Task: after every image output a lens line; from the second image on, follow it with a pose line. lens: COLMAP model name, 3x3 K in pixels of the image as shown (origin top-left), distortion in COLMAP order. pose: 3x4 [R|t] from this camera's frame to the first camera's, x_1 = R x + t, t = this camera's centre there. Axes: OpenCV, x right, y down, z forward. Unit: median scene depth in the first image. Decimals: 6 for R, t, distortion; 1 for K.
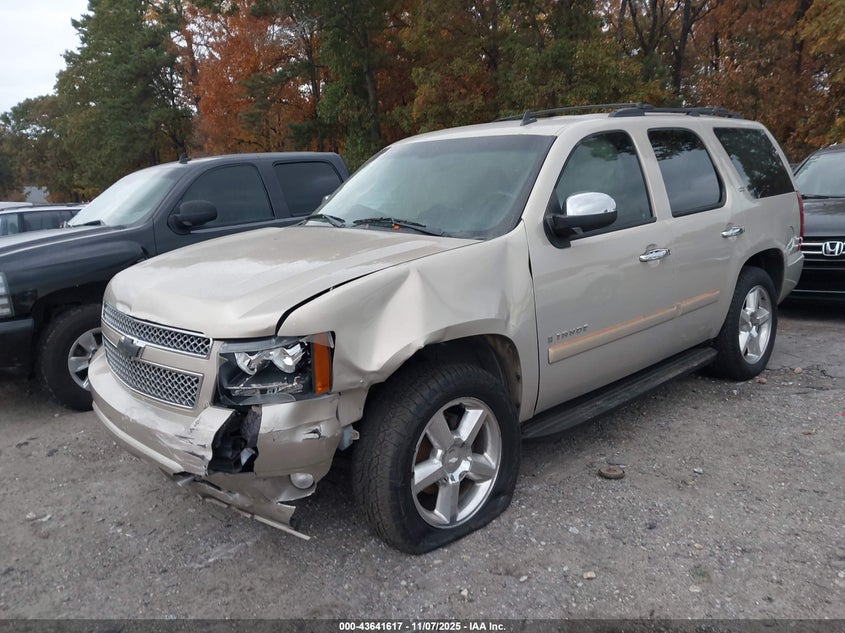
lens RADIAL K [[630.0, 0, 420.0], [0, 630.0, 313.5], [0, 0, 1]] dist [0.019827, -0.010552]
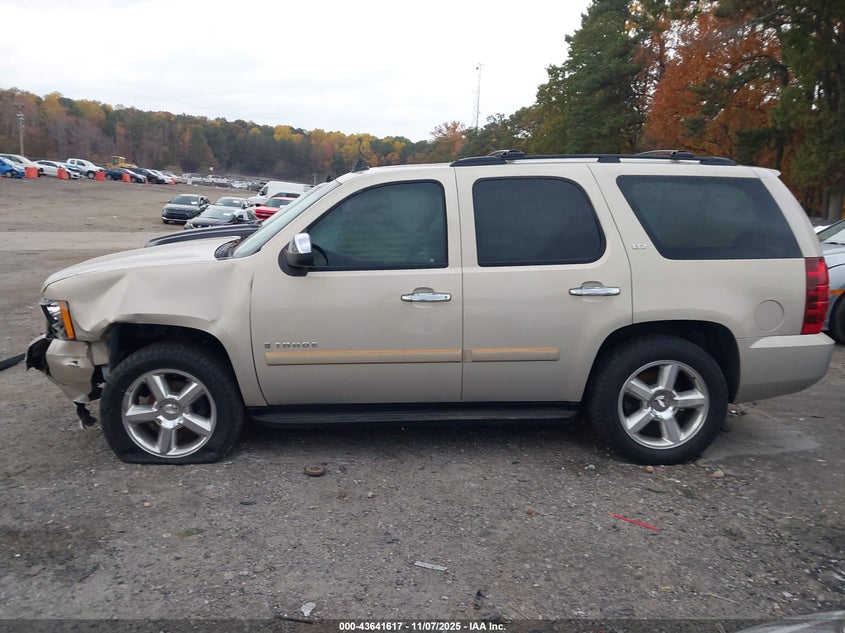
lens RADIAL K [[630.0, 0, 419.7], [0, 630.0, 311.7], [0, 0, 1]] dist [0.019827, -0.010552]
pose [[0.787218, 0.169708, -0.592864, 1.256452], [-0.176235, 0.983205, 0.047436, -0.148205], [0.590957, 0.067141, 0.803904, 0.172208]]
